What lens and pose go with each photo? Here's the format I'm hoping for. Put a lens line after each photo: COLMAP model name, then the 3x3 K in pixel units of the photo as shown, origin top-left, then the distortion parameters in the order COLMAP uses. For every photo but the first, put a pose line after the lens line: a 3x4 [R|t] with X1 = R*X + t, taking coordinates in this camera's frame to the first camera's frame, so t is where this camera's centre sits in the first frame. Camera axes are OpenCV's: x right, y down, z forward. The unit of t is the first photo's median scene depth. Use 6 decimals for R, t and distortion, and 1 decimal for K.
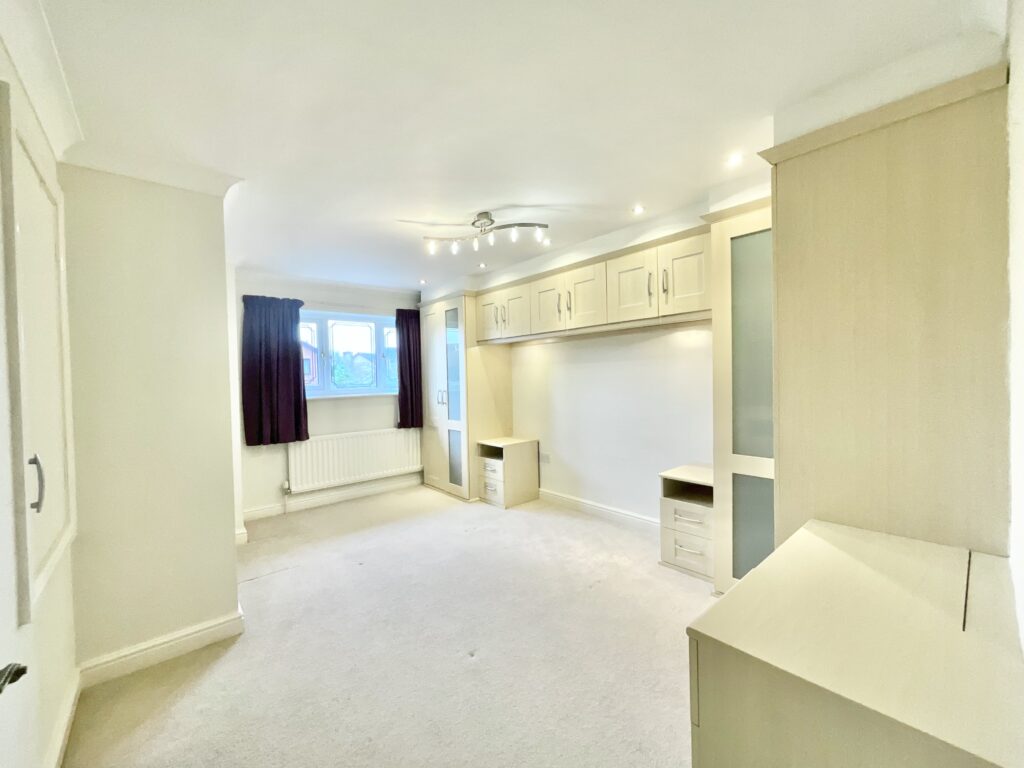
lens RADIAL K [[412.2, 0, 512.0], [0, 412.2, 384.0], [0, 0, 1]] dist [-0.001349, 0.000254]
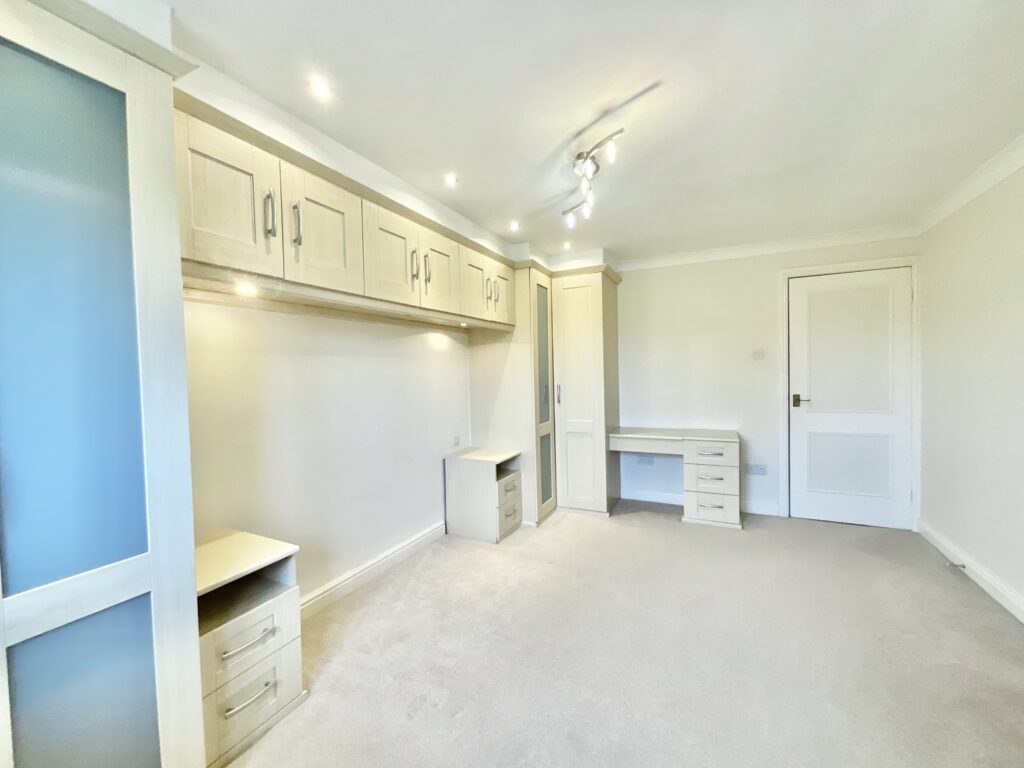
lens RADIAL K [[412.2, 0, 512.0], [0, 412.2, 384.0], [0, 0, 1]] dist [-0.001349, 0.000254]
pose [[-0.378866, 0.001455, 0.925450, -0.555155], [0.044031, 0.998895, 0.016455, -0.009535], [-0.924403, 0.046983, -0.378512, 1.114889]]
